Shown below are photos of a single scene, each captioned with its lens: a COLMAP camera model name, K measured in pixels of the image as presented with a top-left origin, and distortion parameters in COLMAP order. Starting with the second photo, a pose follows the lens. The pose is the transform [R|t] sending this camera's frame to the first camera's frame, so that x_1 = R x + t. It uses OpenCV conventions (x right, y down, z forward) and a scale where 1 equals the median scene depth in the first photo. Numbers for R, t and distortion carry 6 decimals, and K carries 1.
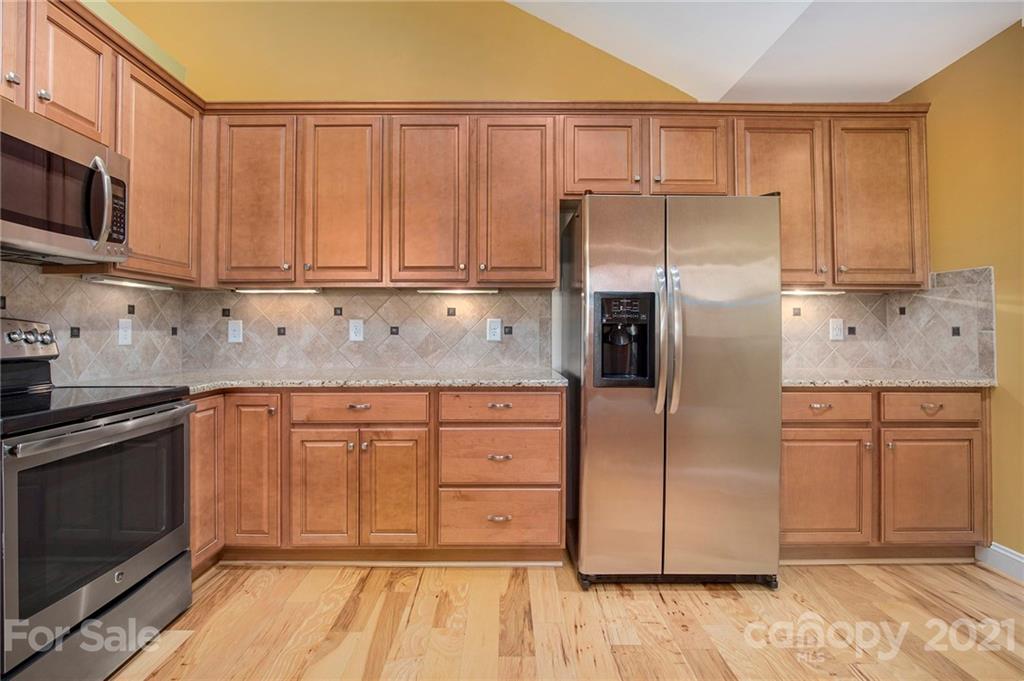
lens RADIAL K [[465.6, 0, 512.0], [0, 465.6, 340.5], [0, 0, 1]] dist [-0.045390, -0.000226]
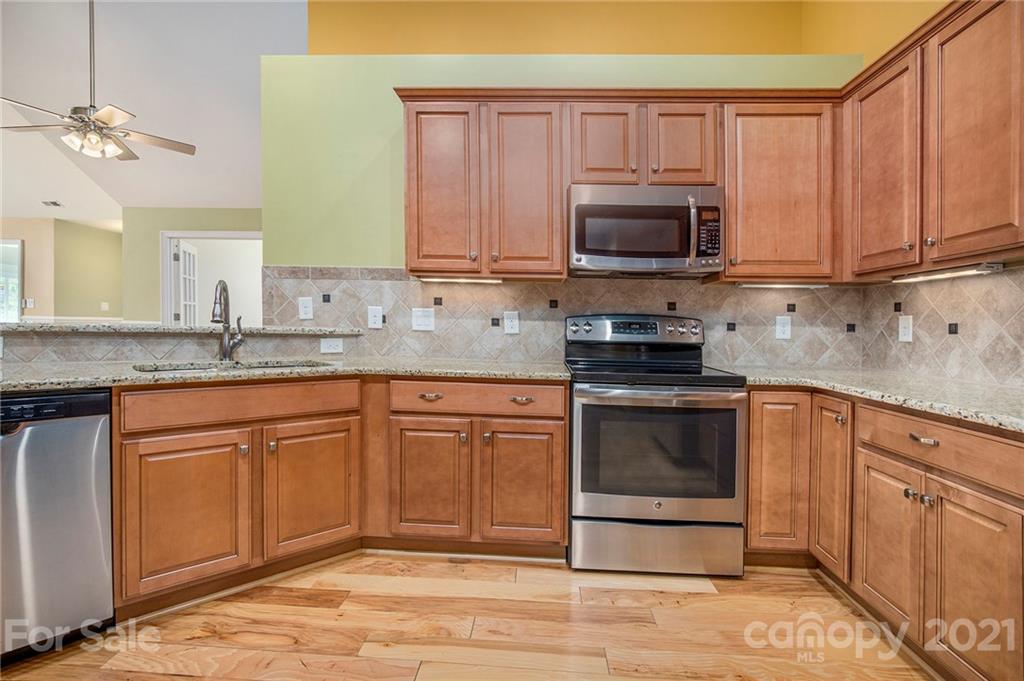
lens RADIAL K [[450.7, 0, 513.5], [0, 450.7, 326.0], [0, 0, 1]] dist [-0.026873, -0.000037]
pose [[-0.066339, 0.003768, -0.997790, 0.314492], [-0.031790, 0.999477, 0.005887, -0.007721], [0.997291, 0.032110, -0.066185, 0.393720]]
